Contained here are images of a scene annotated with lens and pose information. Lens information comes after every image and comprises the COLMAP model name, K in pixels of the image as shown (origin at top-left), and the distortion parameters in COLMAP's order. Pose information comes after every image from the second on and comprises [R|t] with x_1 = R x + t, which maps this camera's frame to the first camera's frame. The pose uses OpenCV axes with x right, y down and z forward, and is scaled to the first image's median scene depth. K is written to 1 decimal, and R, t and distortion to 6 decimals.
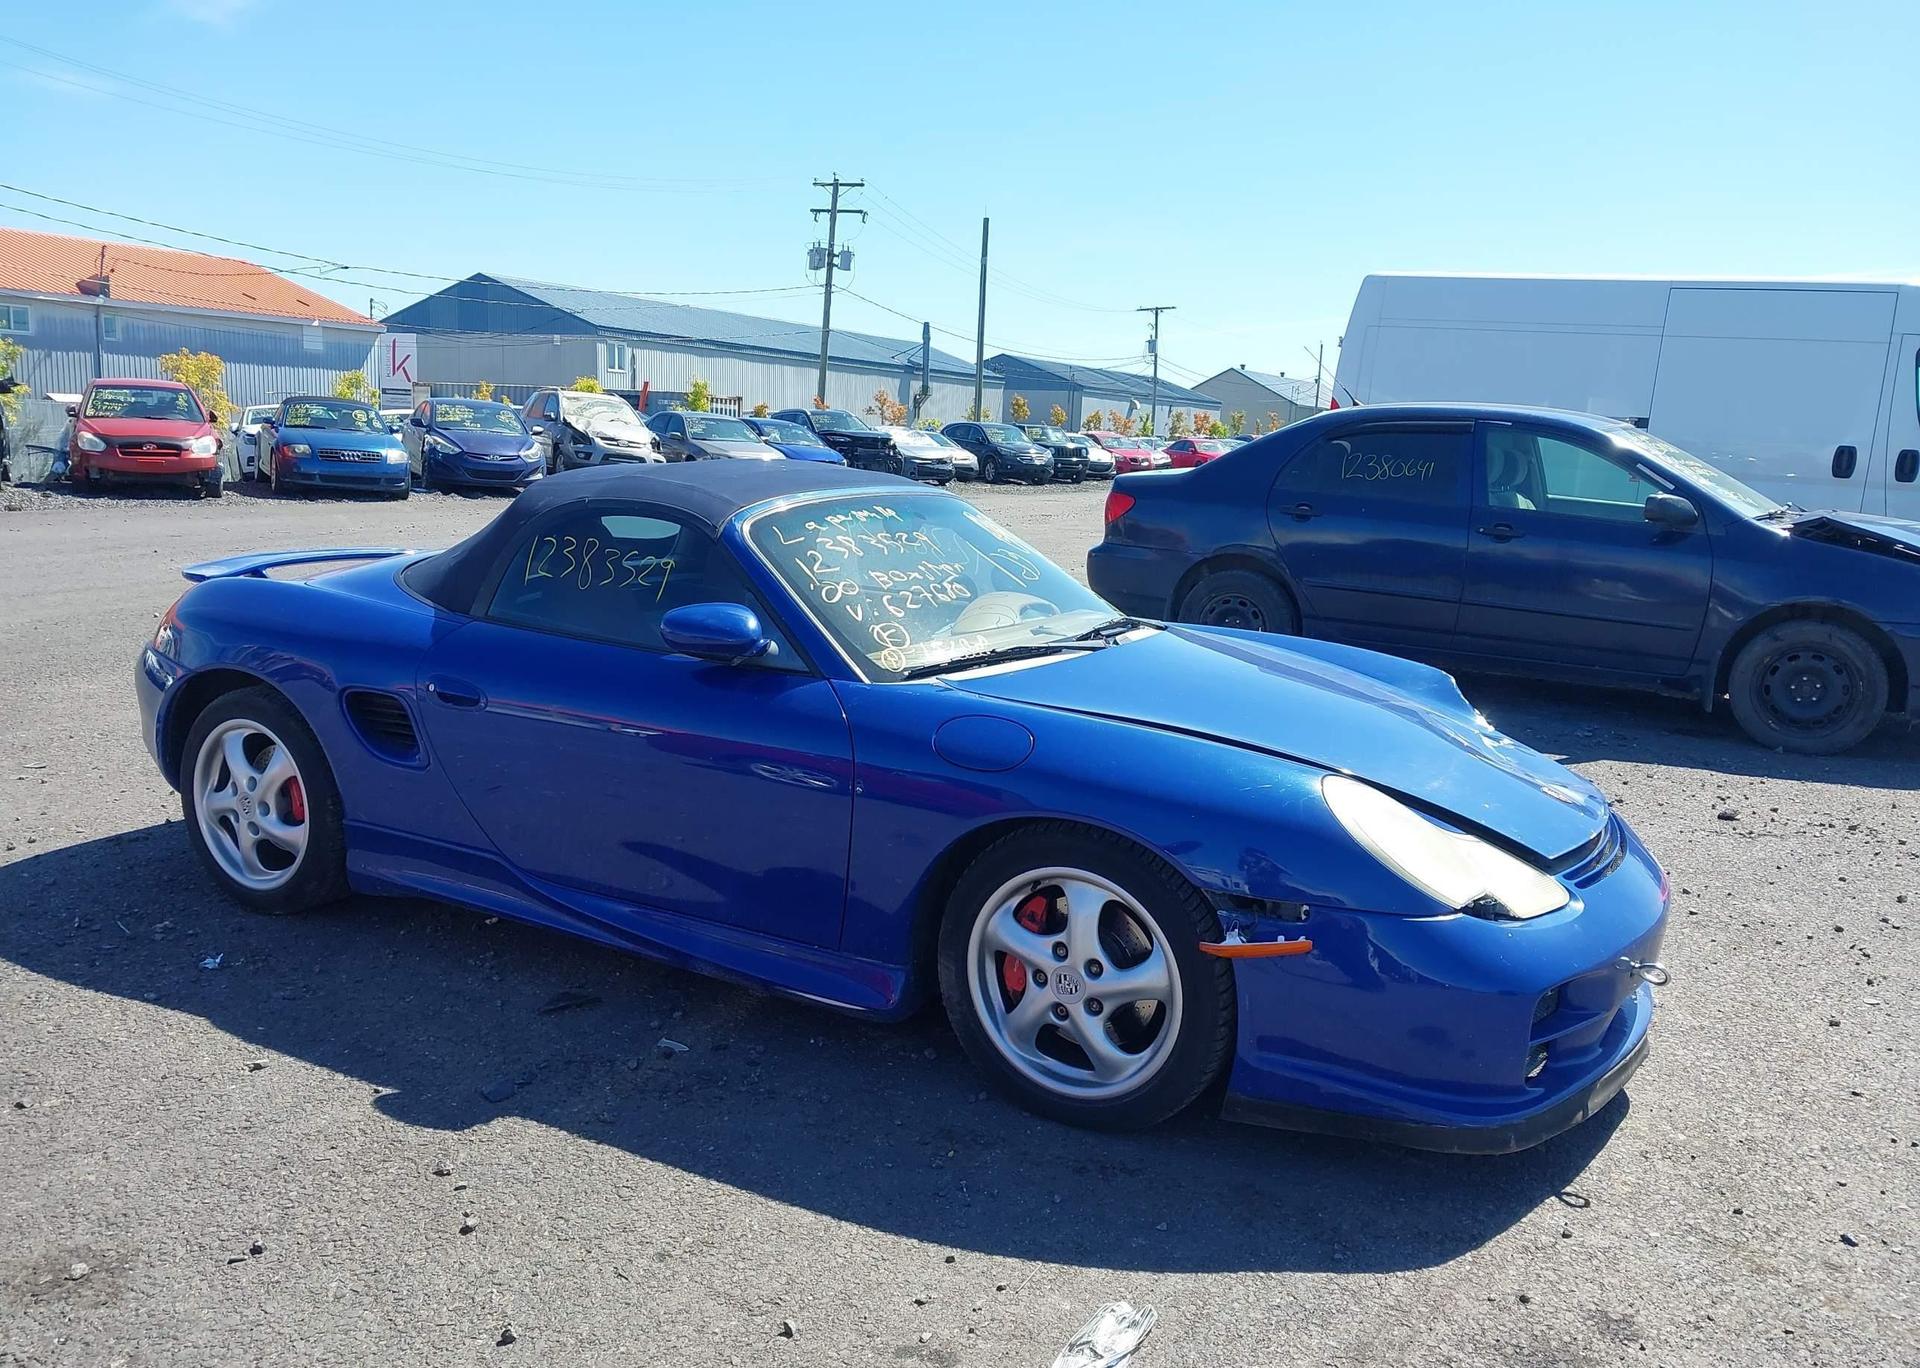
lens RADIAL K [[1498.8, 0, 963.6], [0, 1498.8, 705.7], [0, 0, 1]] dist [0.004430, -0.005656]
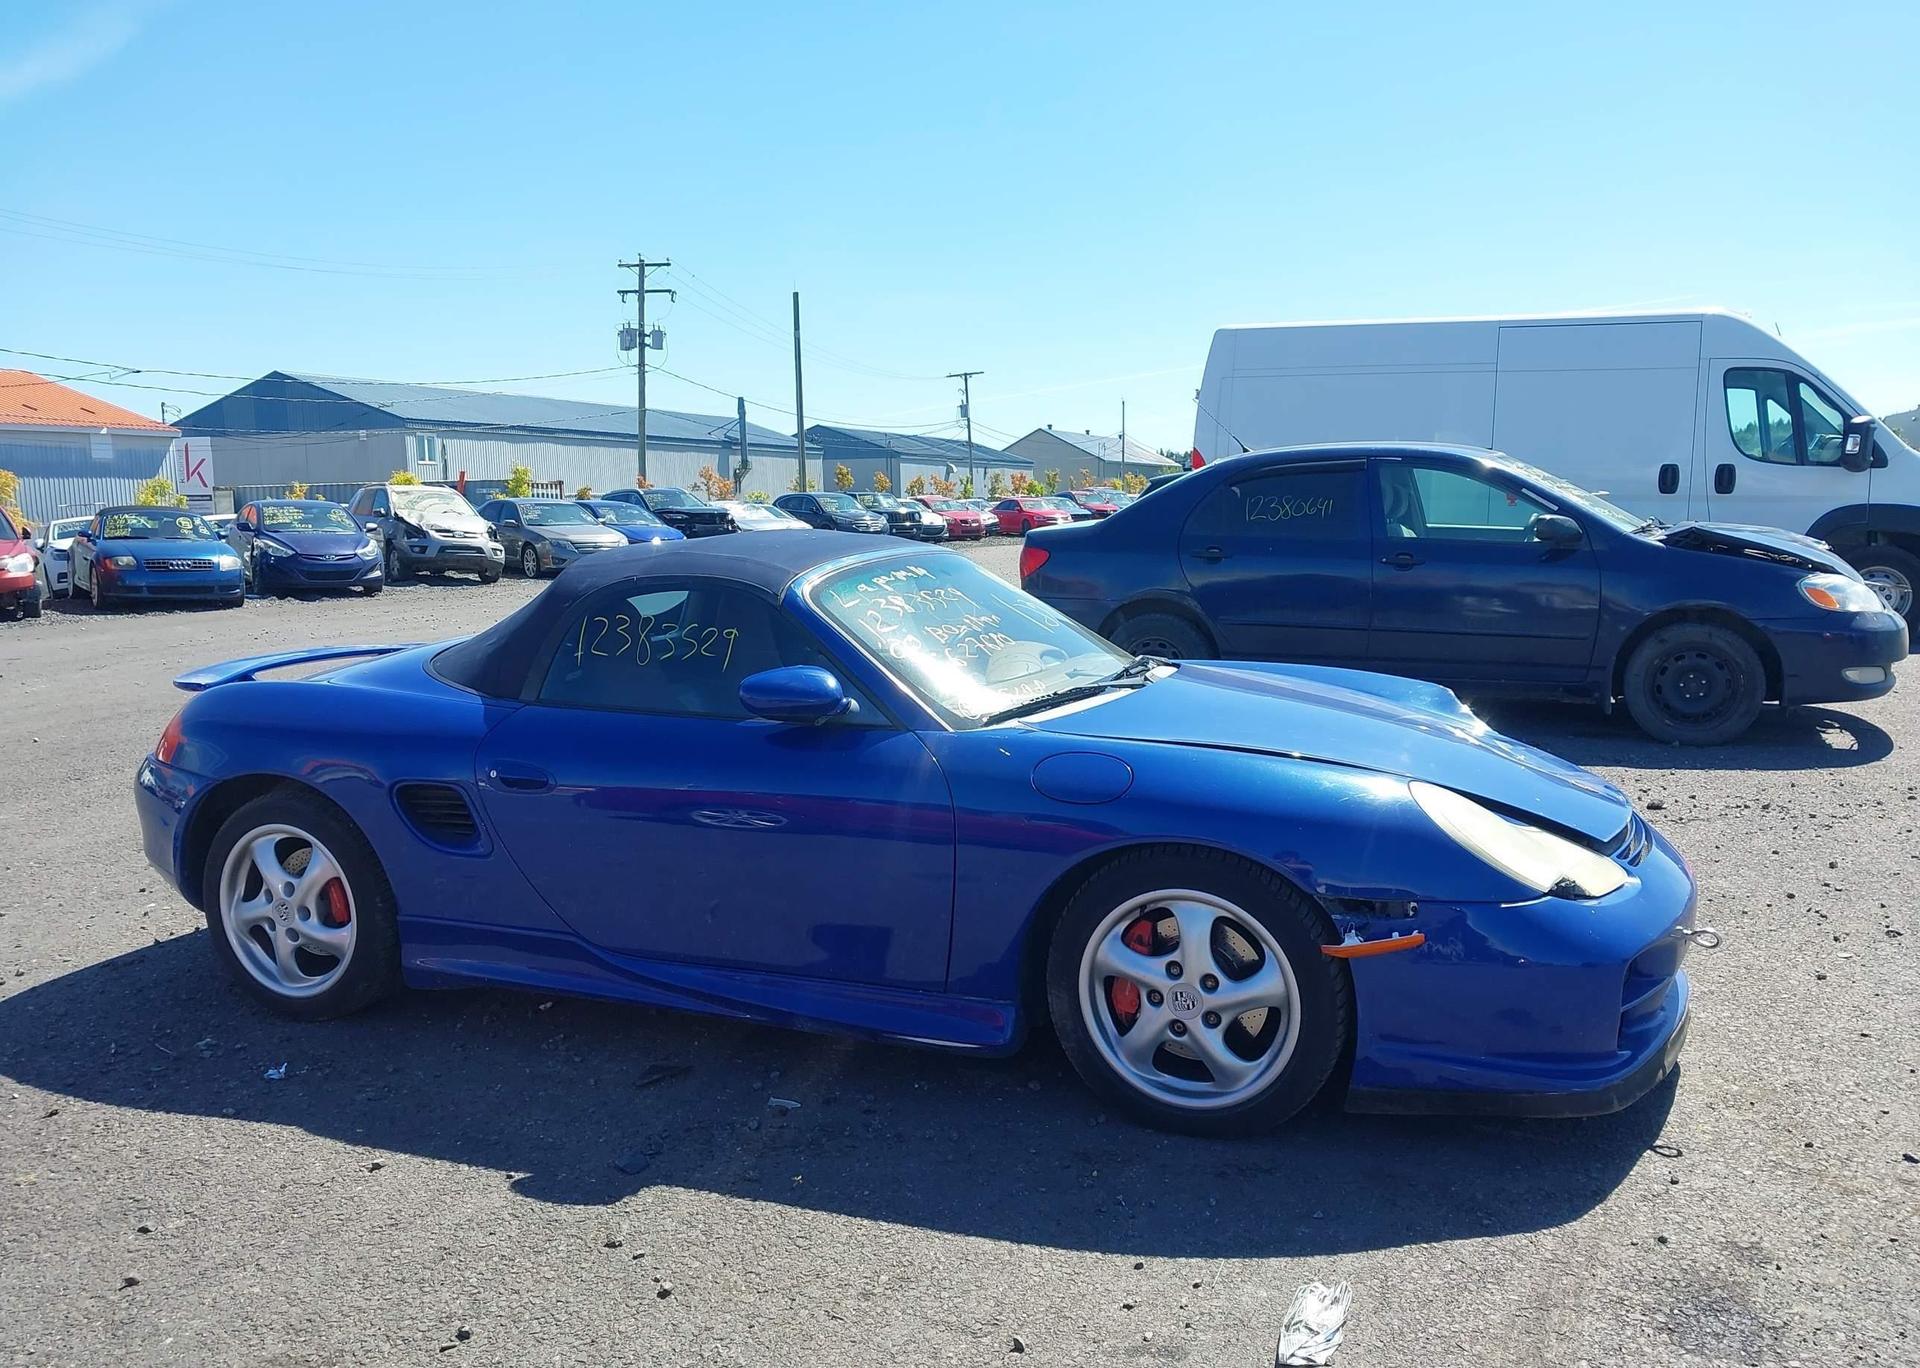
lens RADIAL K [[1502.0, 0, 962.5], [0, 1502.0, 721.0], [0, 0, 1]] dist [0.005817, -0.007824]
pose [[0.990785, -0.076232, 0.111956, -0.152315], [0.080007, 0.996354, -0.029610, 0.007488], [-0.109290, 0.038295, 0.993272, -0.031331]]
